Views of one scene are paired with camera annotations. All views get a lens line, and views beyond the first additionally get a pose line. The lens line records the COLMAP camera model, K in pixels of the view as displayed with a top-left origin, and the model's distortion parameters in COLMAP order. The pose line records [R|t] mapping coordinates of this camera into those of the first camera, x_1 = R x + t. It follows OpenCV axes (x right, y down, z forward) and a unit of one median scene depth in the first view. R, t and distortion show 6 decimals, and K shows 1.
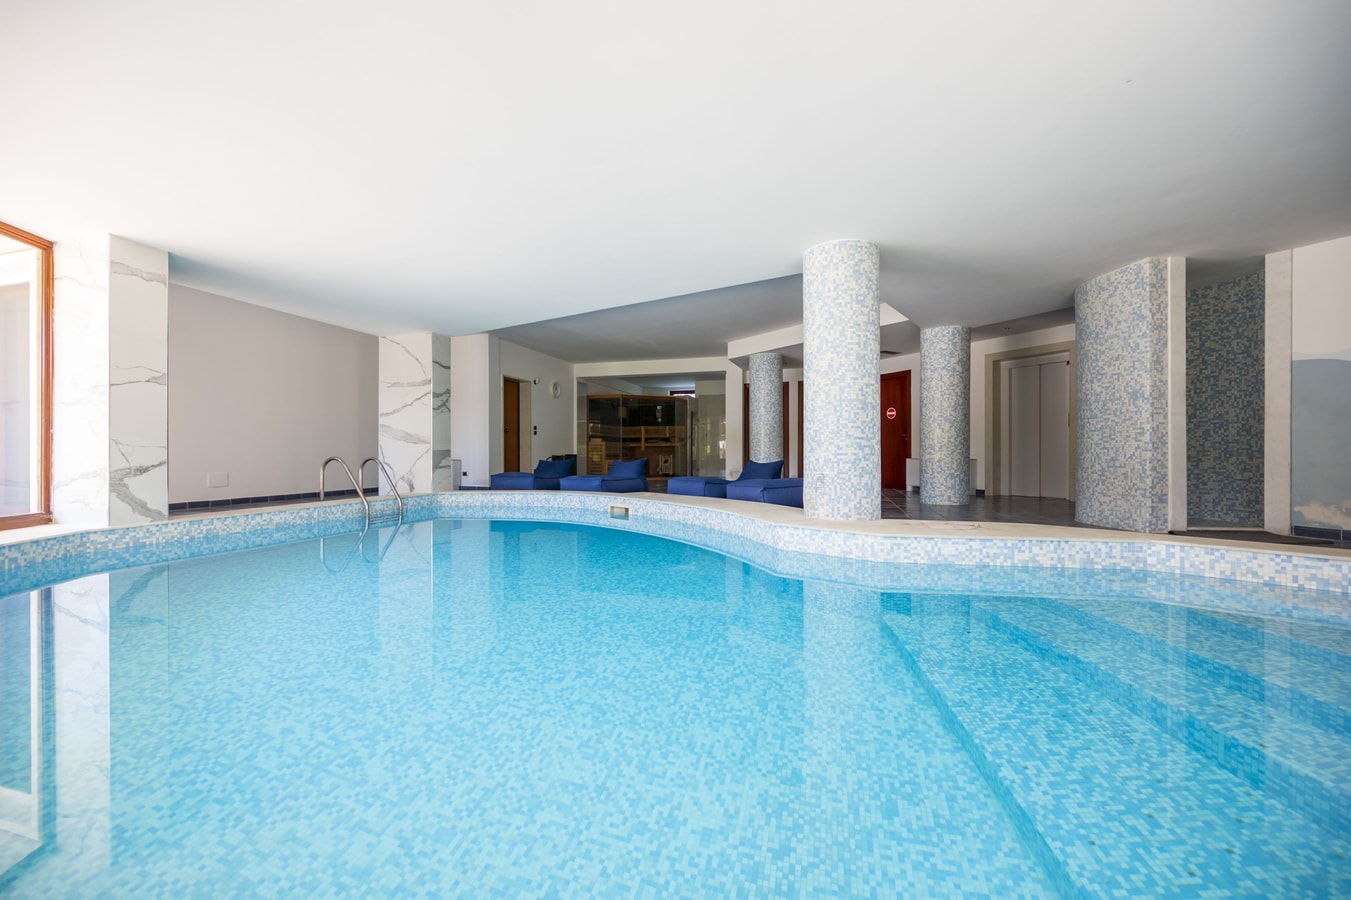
lens RADIAL K [[538.7, 0, 675.5], [0, 538.7, 450.0], [0, 0, 1]] dist [-0.012042, -0.000078]
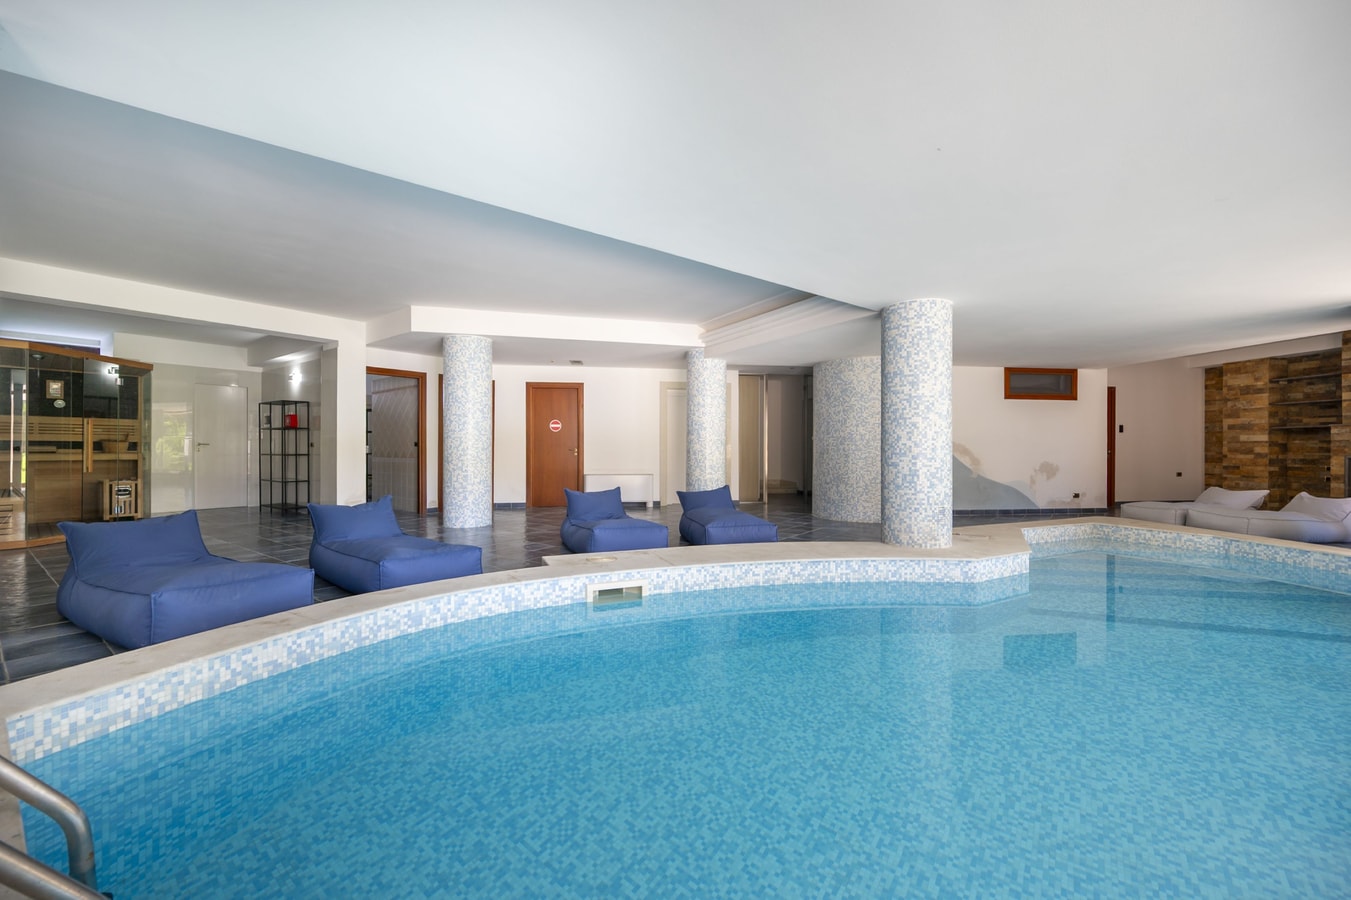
lens RADIAL K [[538.7, 0, 675.5], [0, 538.7, 450.0], [0, 0, 1]] dist [-0.012042, -0.000078]
pose [[0.351010, 0.001934, 0.936370, -0.644738], [-0.011436, 0.999932, 0.002221, -0.046997], [-0.936302, -0.011488, 0.351008, 0.758619]]
